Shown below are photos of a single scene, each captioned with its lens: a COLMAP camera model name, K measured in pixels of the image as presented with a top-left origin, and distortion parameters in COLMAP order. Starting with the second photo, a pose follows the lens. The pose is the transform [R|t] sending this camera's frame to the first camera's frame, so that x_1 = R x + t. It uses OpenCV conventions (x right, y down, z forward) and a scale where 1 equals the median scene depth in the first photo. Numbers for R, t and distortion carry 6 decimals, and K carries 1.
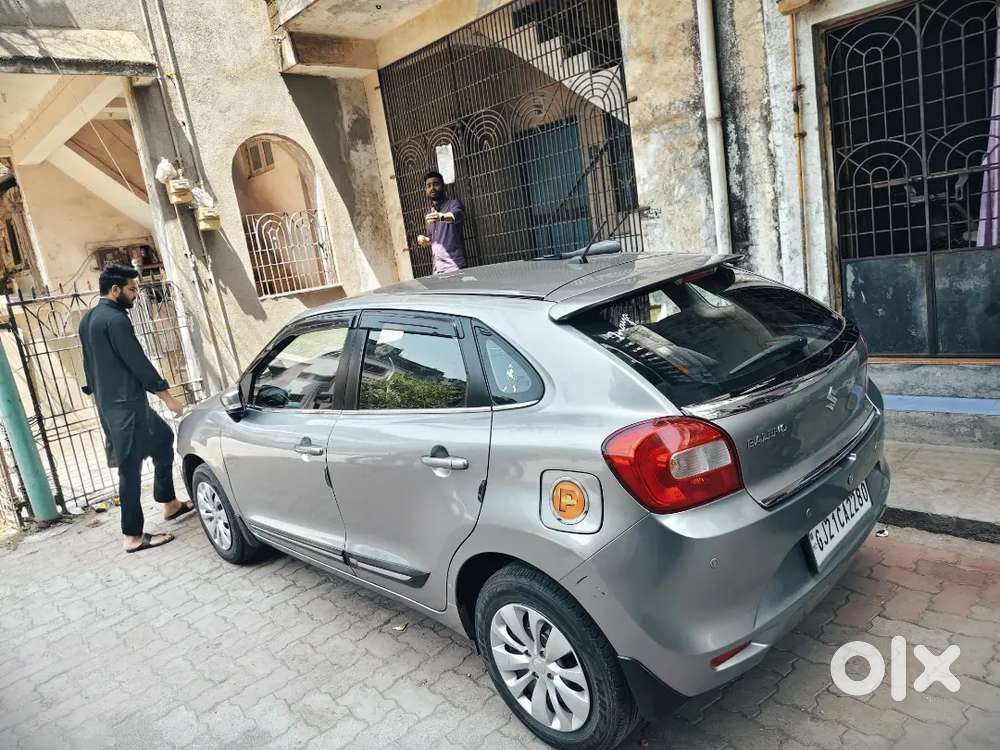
lens RADIAL K [[690.0, 0, 488.7], [0, 690.0, 376.4], [0, 0, 1]] dist [0.033138, -0.032136]
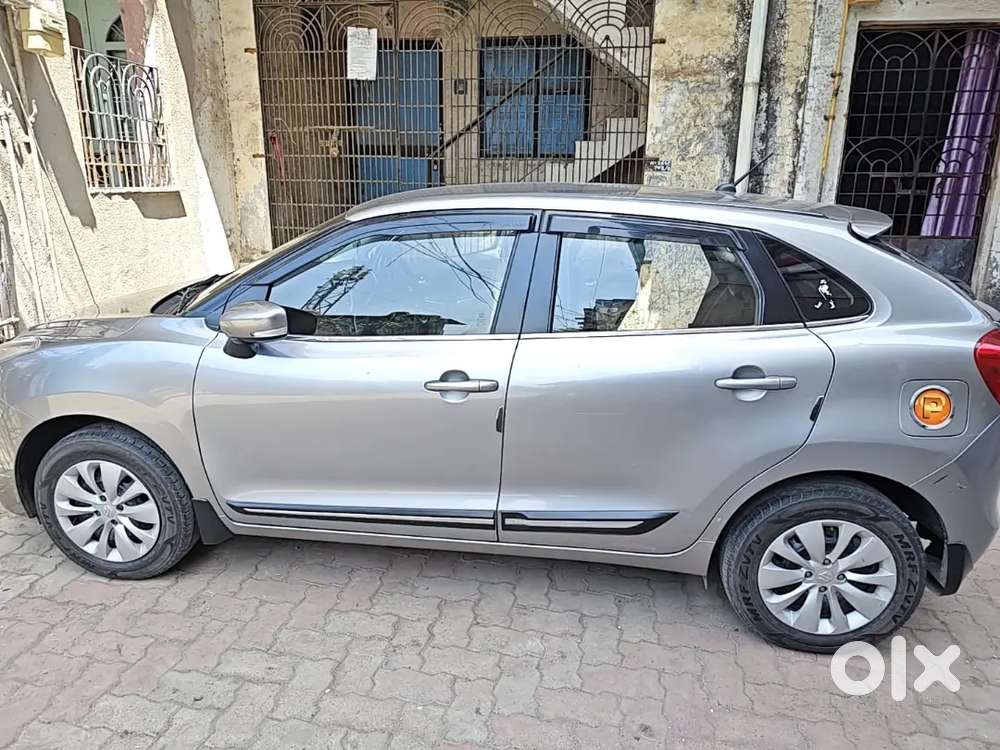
lens RADIAL K [[690.0, 0, 487.9], [0, 690.0, 371.1], [0, 0, 1]] dist [0.033138, -0.032136]
pose [[0.777617, -0.005870, 0.628711, -0.538619], [-0.014304, 0.999532, 0.027024, 0.028757], [-0.628575, -0.030008, 0.777170, 0.368396]]
